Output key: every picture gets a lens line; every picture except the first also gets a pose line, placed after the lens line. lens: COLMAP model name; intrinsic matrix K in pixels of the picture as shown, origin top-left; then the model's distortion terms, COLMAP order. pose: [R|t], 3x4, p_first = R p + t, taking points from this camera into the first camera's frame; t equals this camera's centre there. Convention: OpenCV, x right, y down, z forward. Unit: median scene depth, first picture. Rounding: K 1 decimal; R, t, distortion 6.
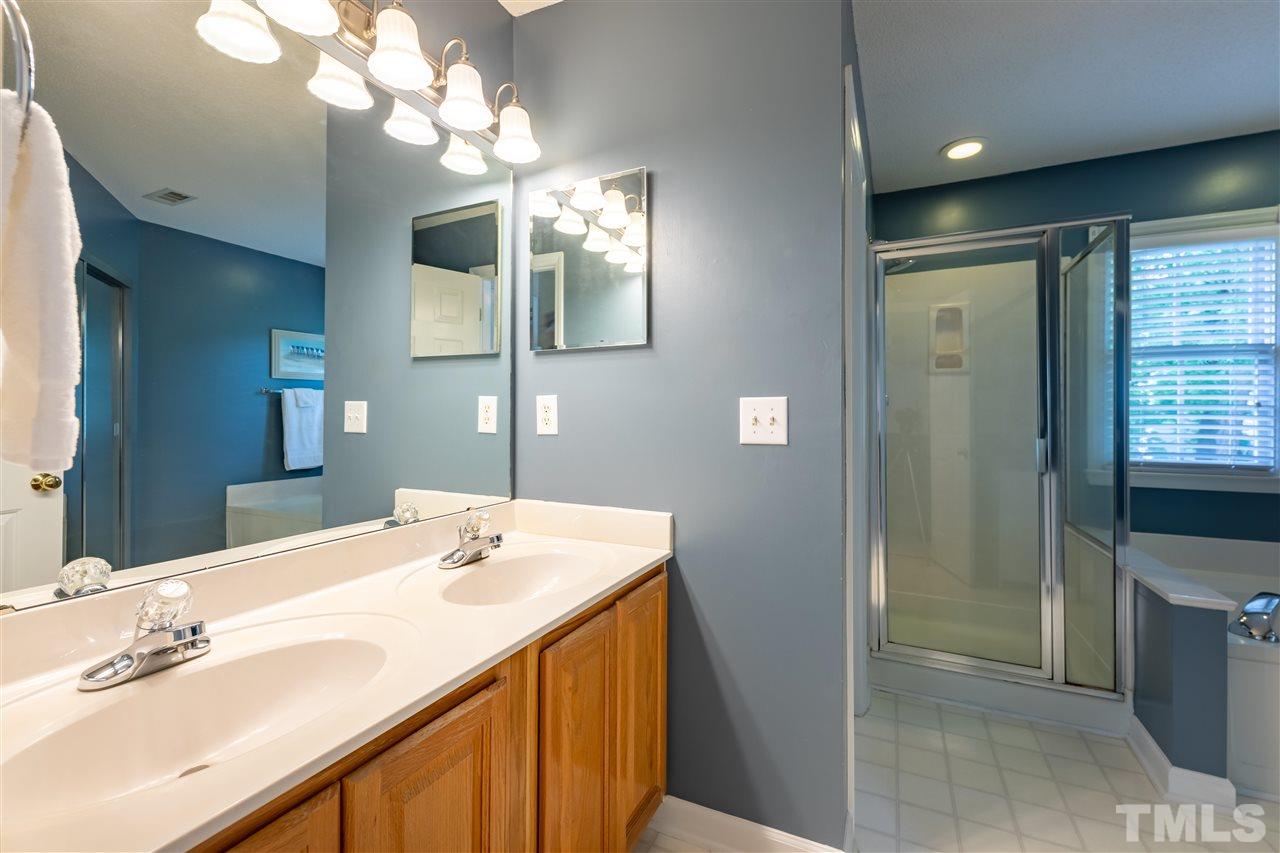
lens RADIAL K [[519.4, 0, 647.8], [0, 519.4, 415.7], [0, 0, 1]] dist [0.002332, 0.000140]
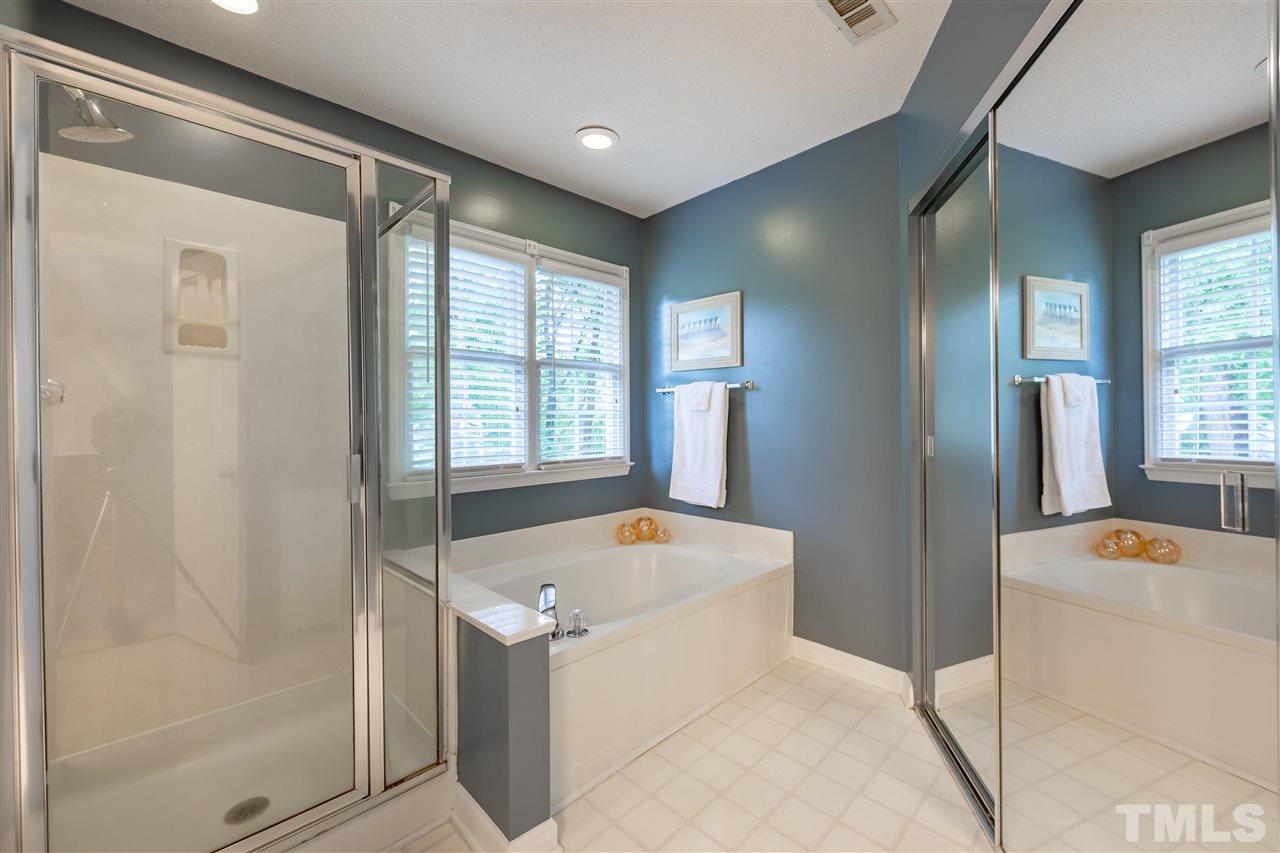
lens RADIAL K [[519.4, 0, 647.5], [0, 519.4, 420.4], [0, 0, 1]] dist [0.002332, 0.000140]
pose [[0.340310, -0.003005, 0.940308, 0.213143], [0.004034, 0.999990, 0.001736, 0.001644], [-0.940305, 0.003202, 0.340319, 0.352264]]
